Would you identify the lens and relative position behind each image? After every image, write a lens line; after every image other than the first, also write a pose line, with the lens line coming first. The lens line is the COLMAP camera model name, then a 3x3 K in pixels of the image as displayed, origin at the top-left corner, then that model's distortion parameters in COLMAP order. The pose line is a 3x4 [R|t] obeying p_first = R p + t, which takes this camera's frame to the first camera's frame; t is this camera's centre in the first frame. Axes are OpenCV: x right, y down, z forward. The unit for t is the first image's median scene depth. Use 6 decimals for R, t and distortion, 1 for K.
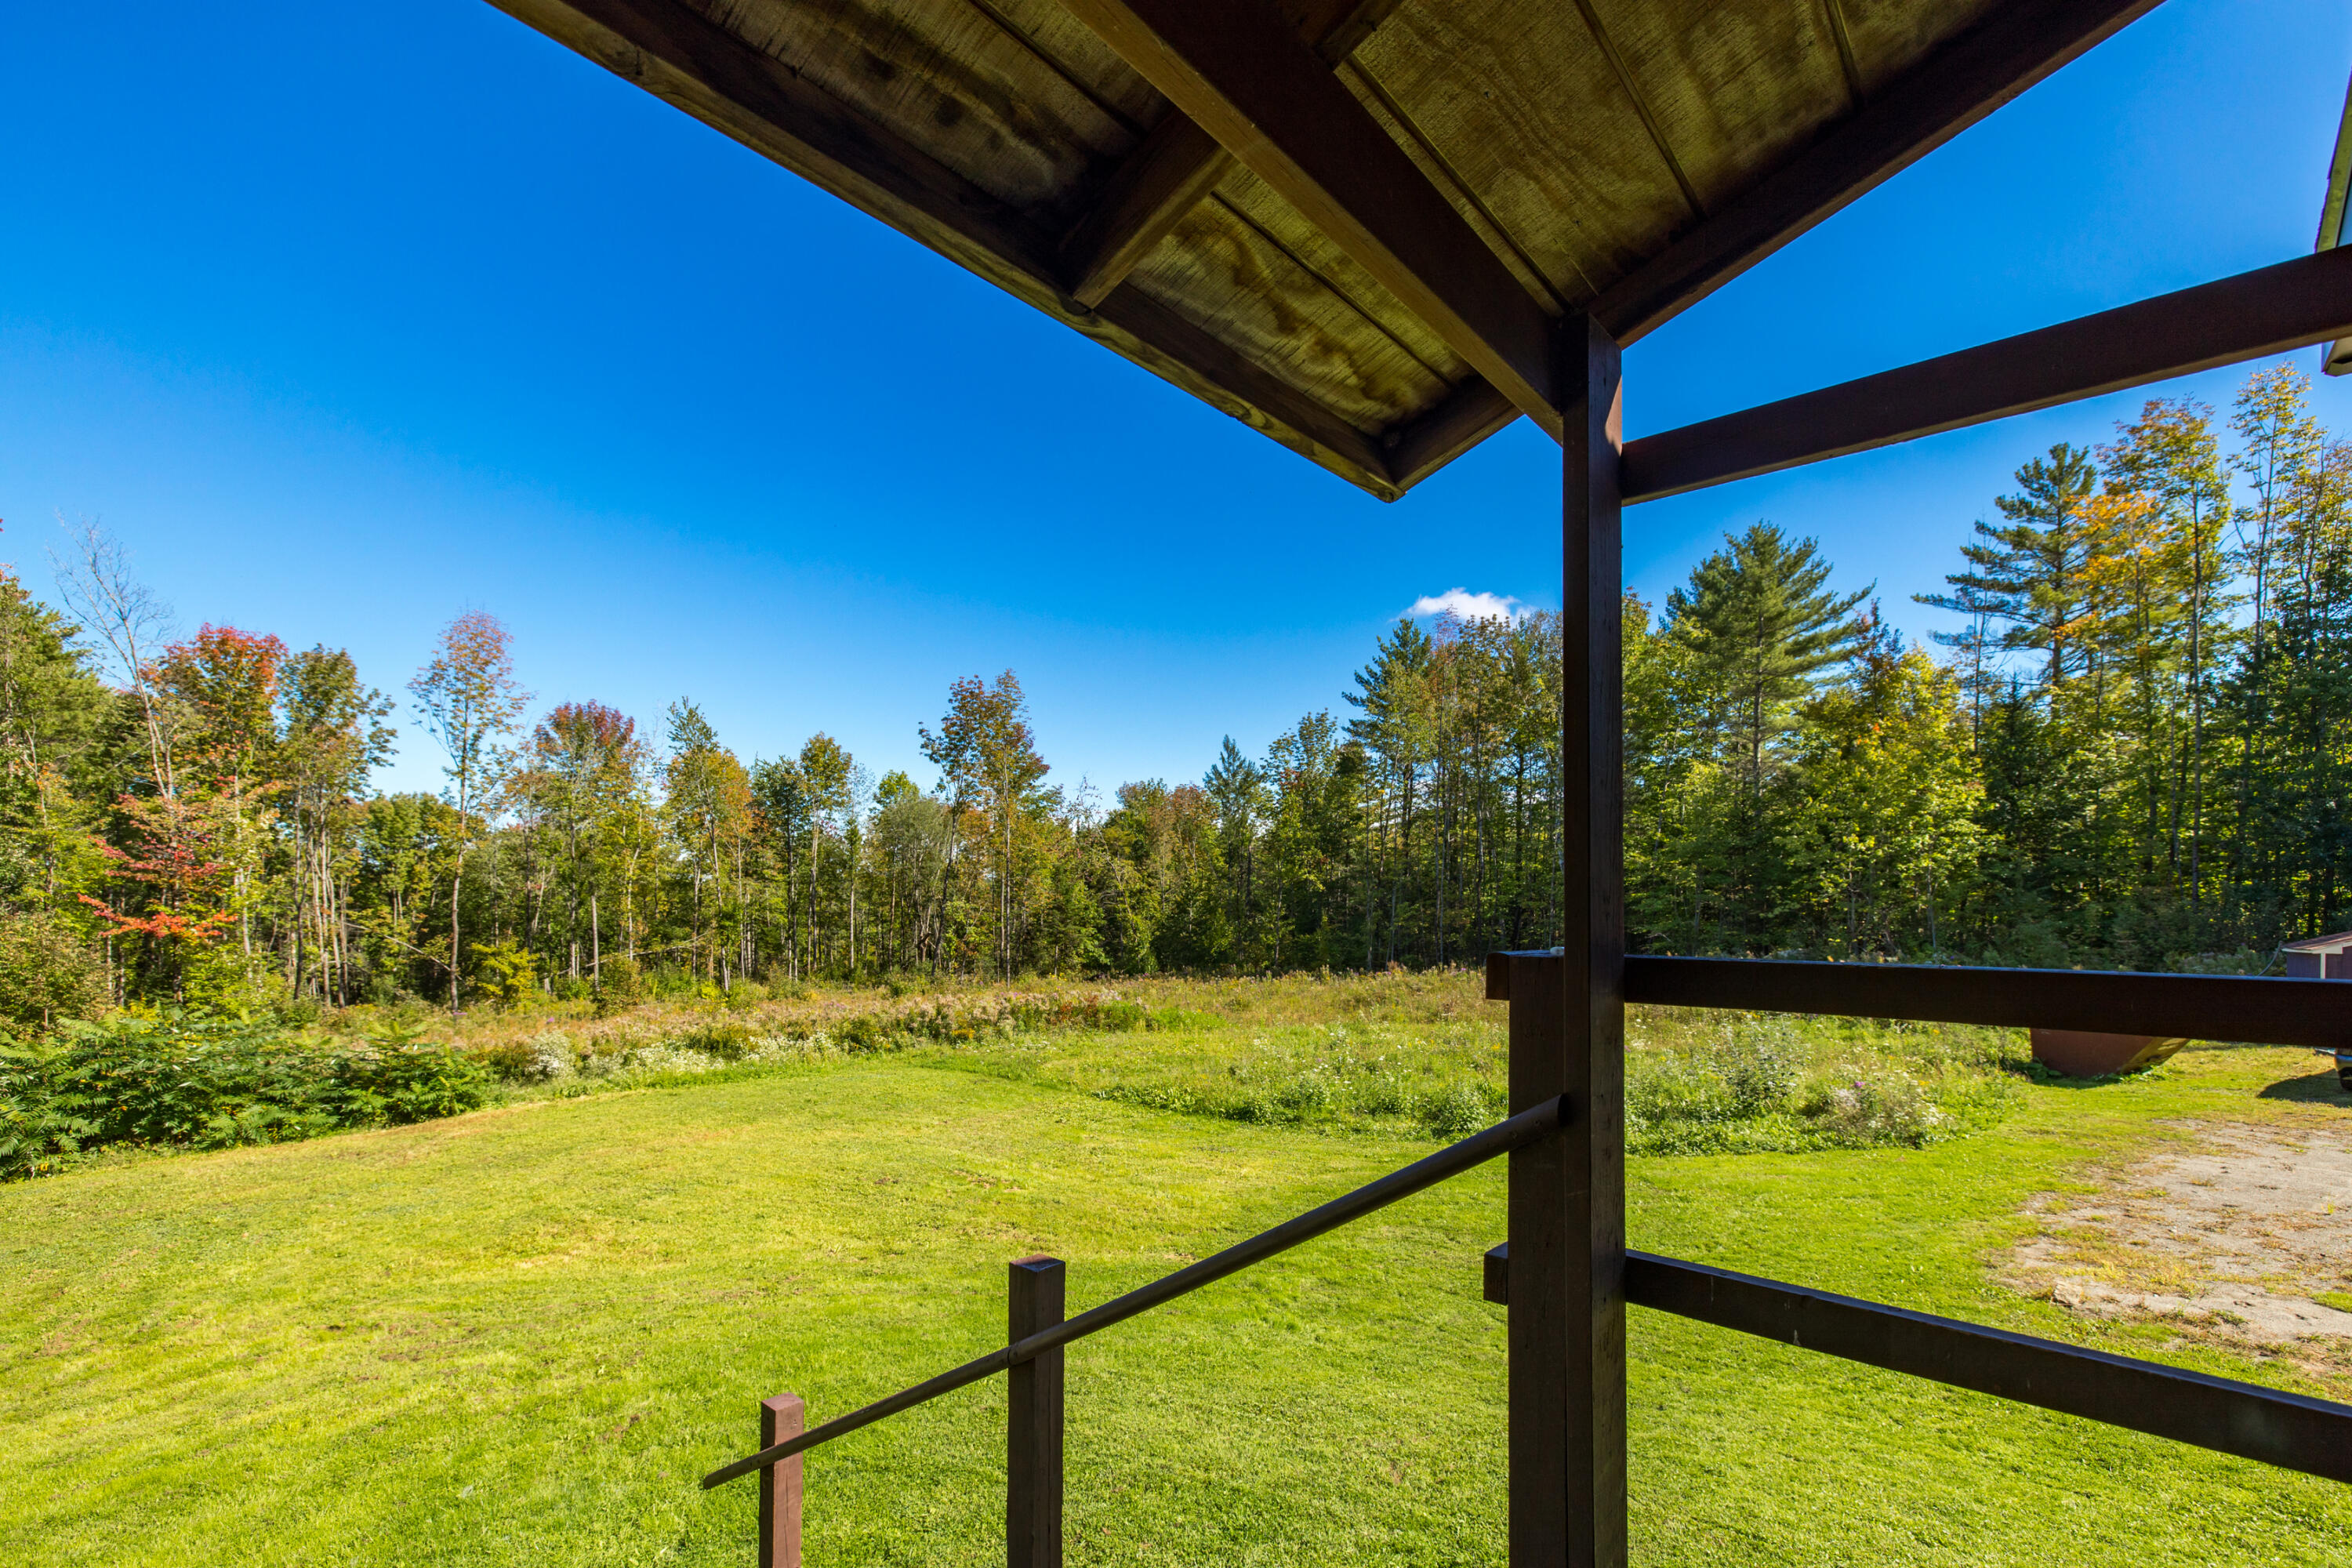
lens RADIAL K [[999.7, 0, 1180.0], [0, 999.7, 906.7], [0, 0, 1]] dist [0.001952, -0.001029]
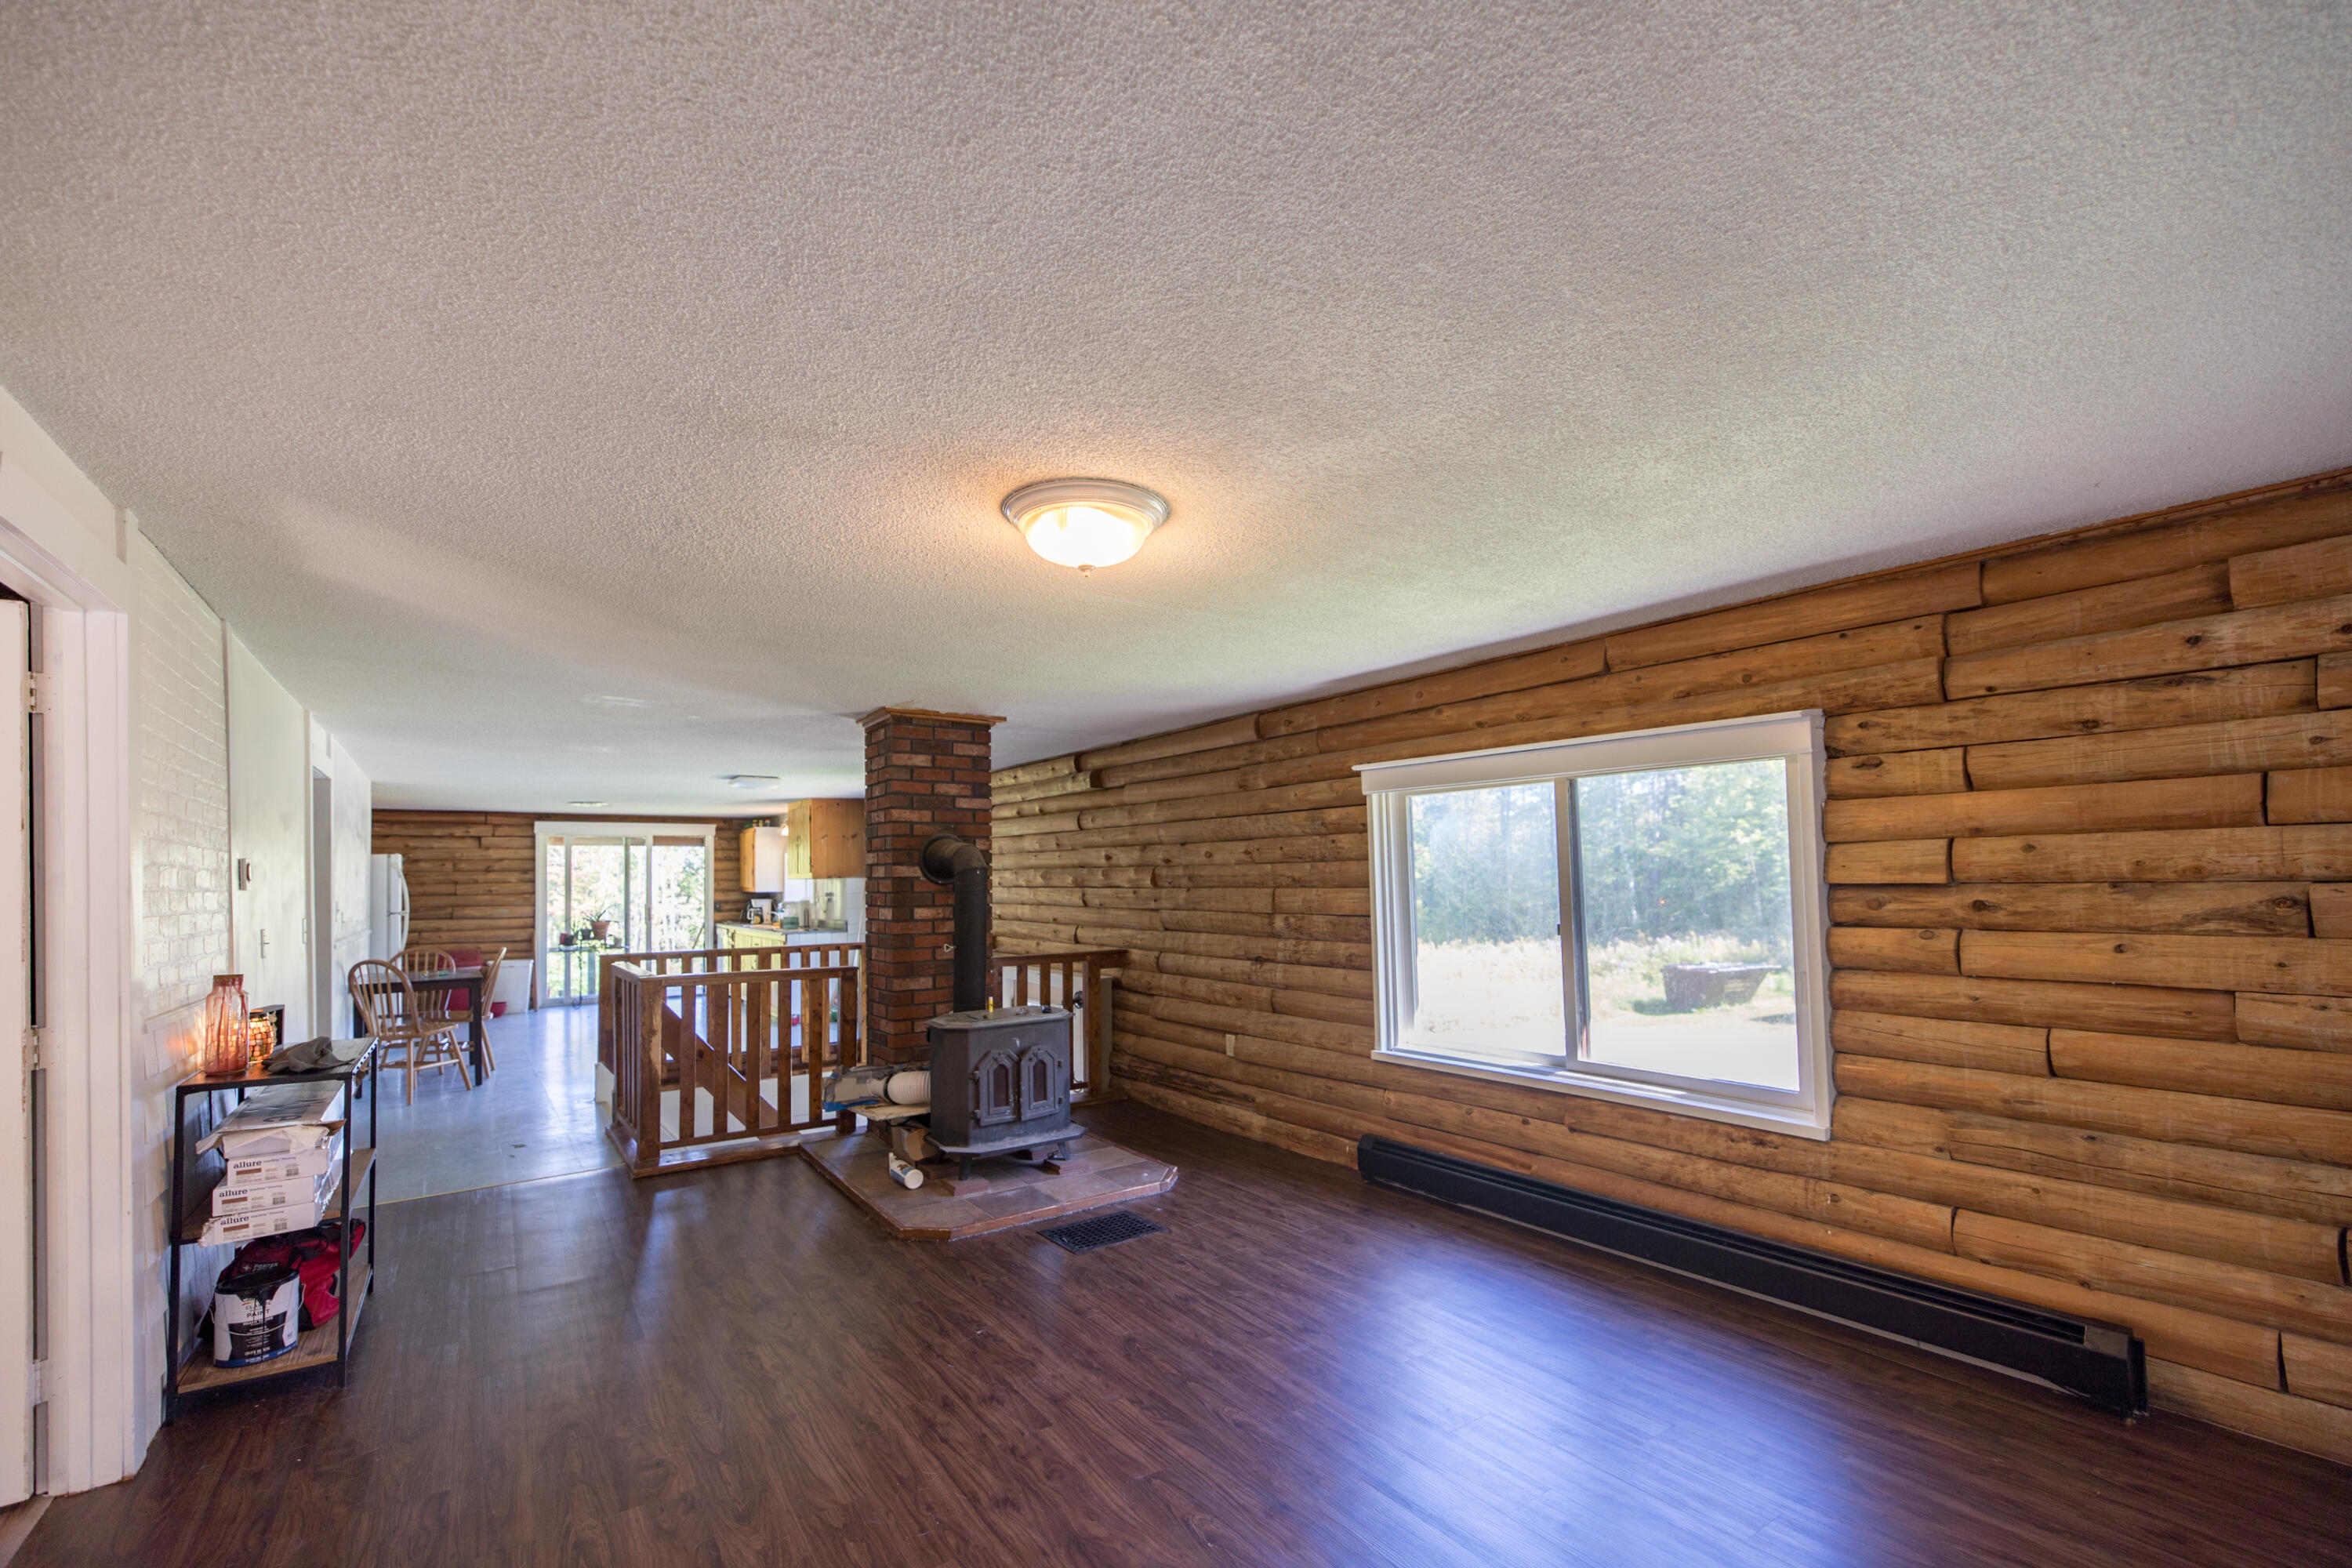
lens RADIAL K [[999.7, 0, 1165.2], [0, 999.7, 857.0], [0, 0, 1]] dist [0.001952, -0.001029]
pose [[0.971722, -0.005759, -0.236057, 0.231437], [-0.001552, 0.999525, -0.030774, -0.002917], [0.236122, 0.030270, 0.971252, -0.242551]]
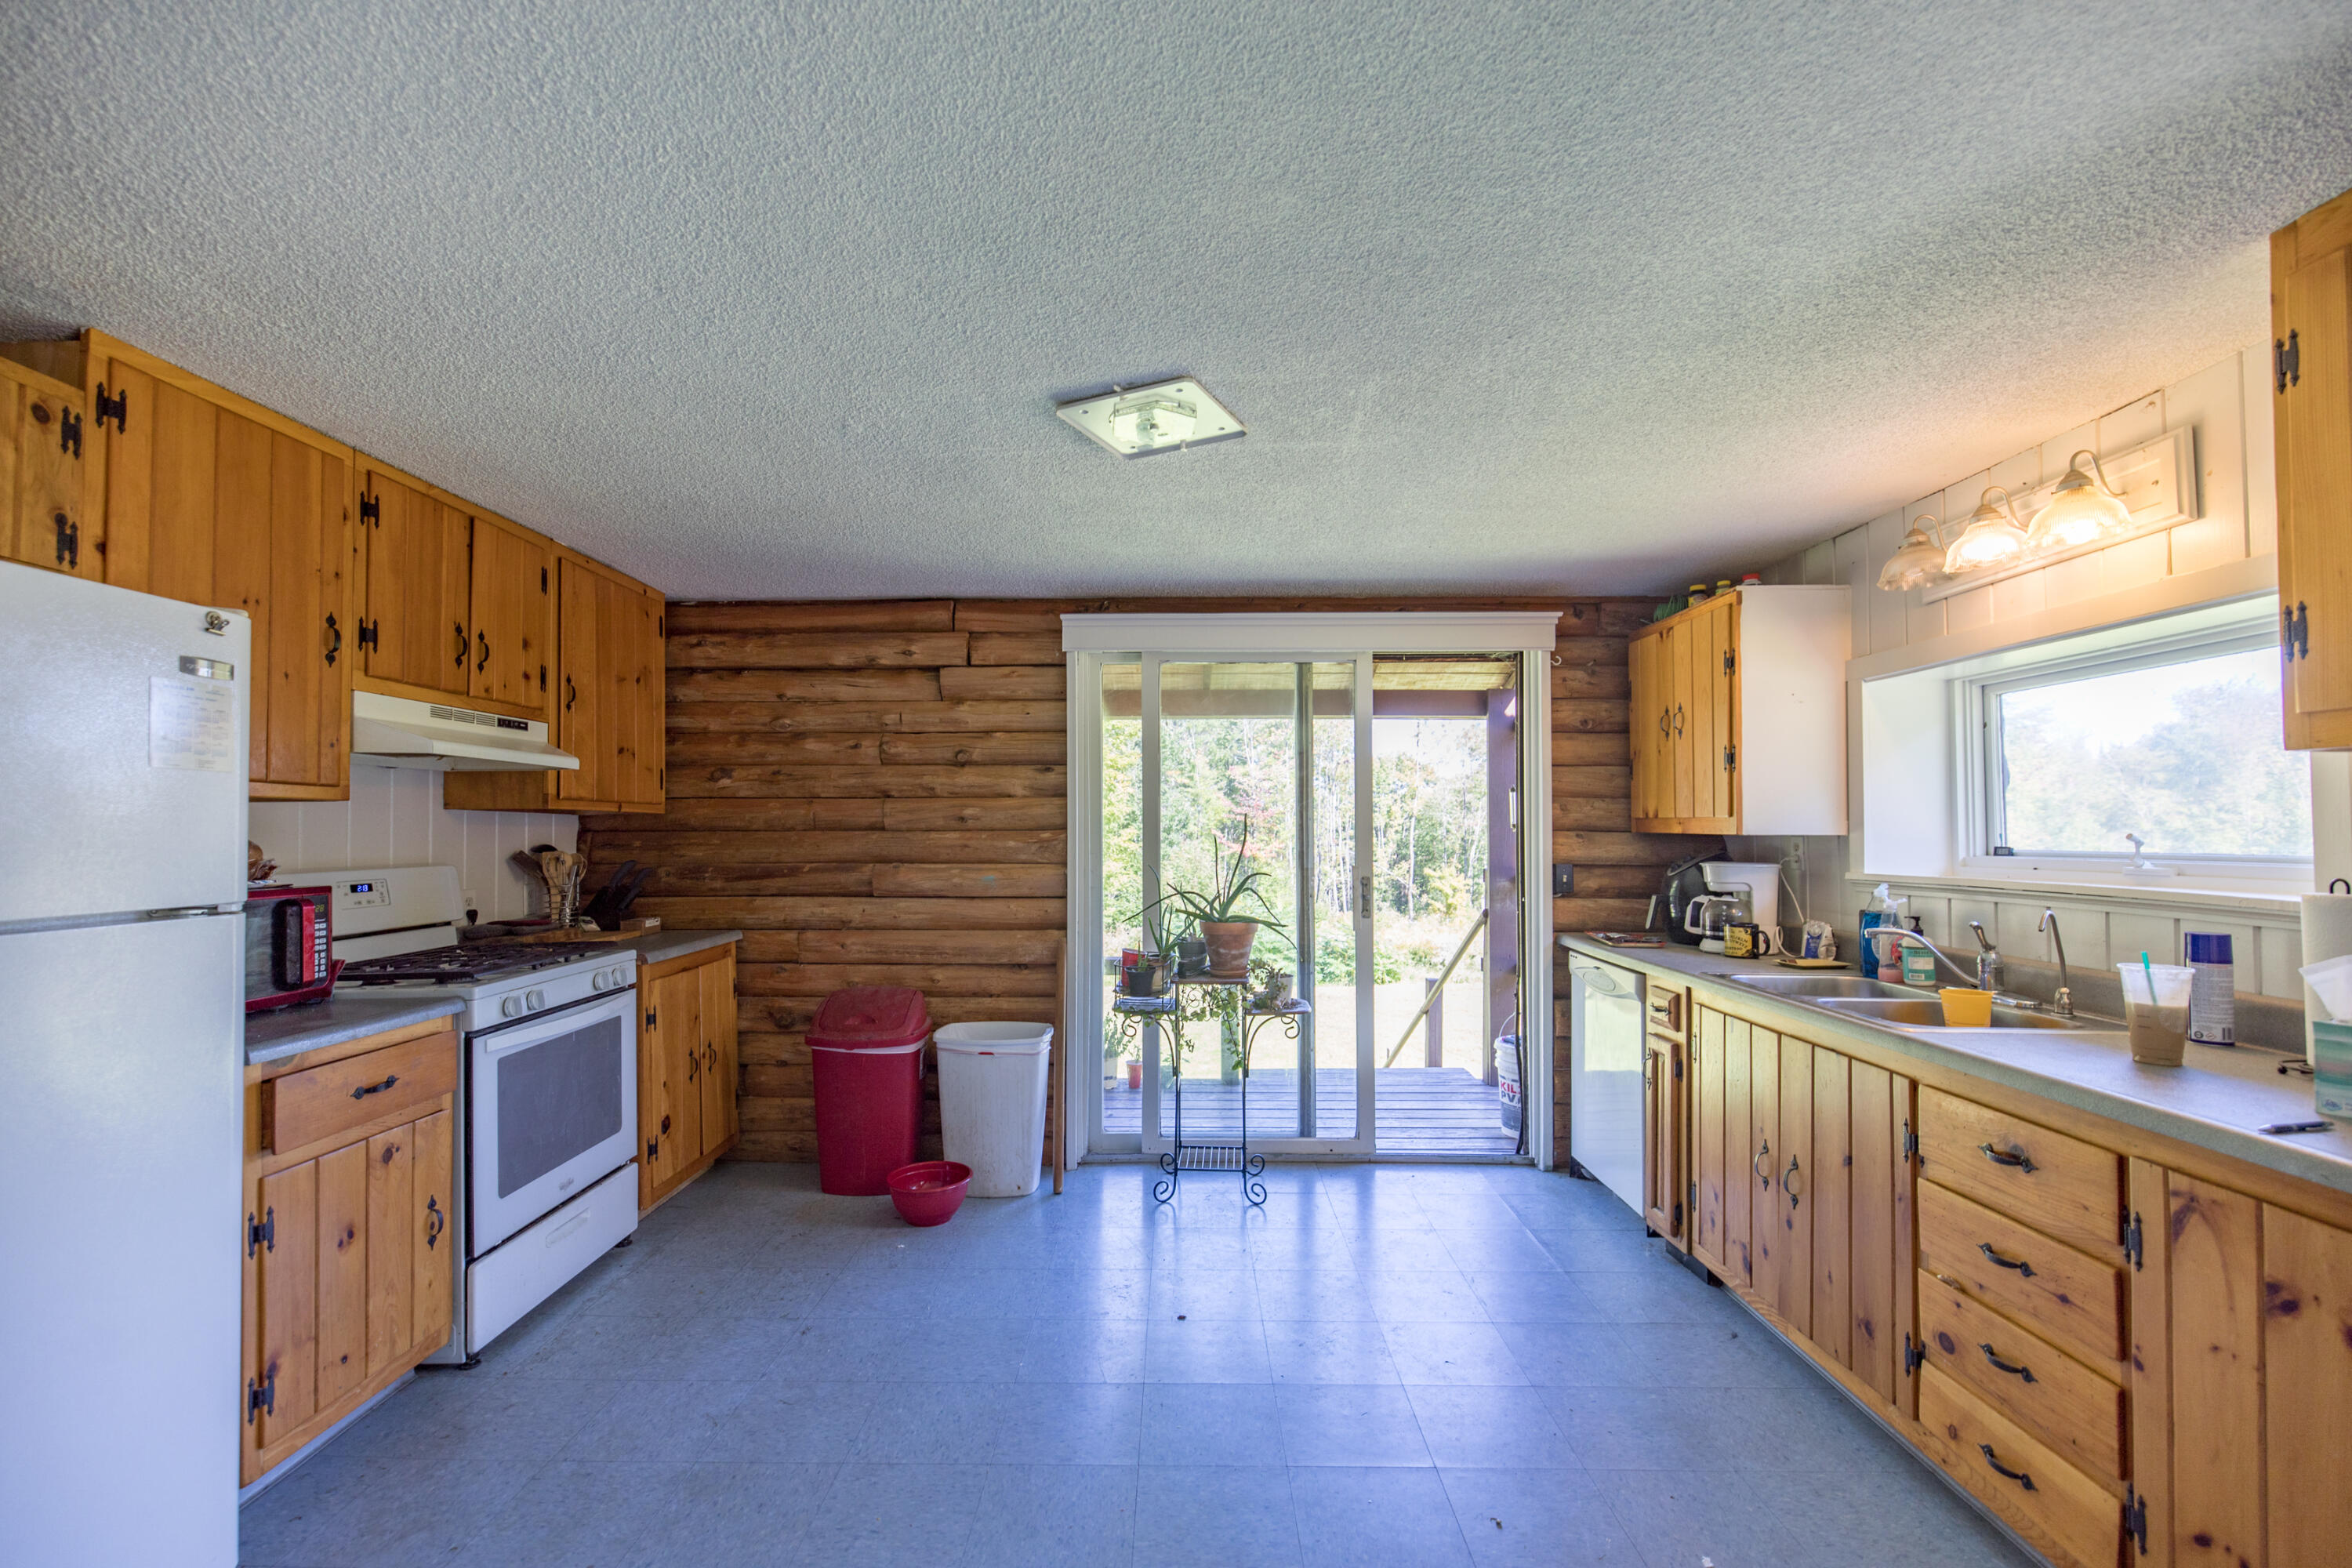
lens RADIAL K [[999.7, 0, 1172.9], [0, 999.7, 809.3], [0, 0, 1]] dist [0.001952, -0.001029]
pose [[0.643869, -0.009545, -0.765076, 0.084978], [-0.015822, 0.999542, -0.025785, -0.000797], [0.764972, 0.028707, 0.643423, -0.078530]]
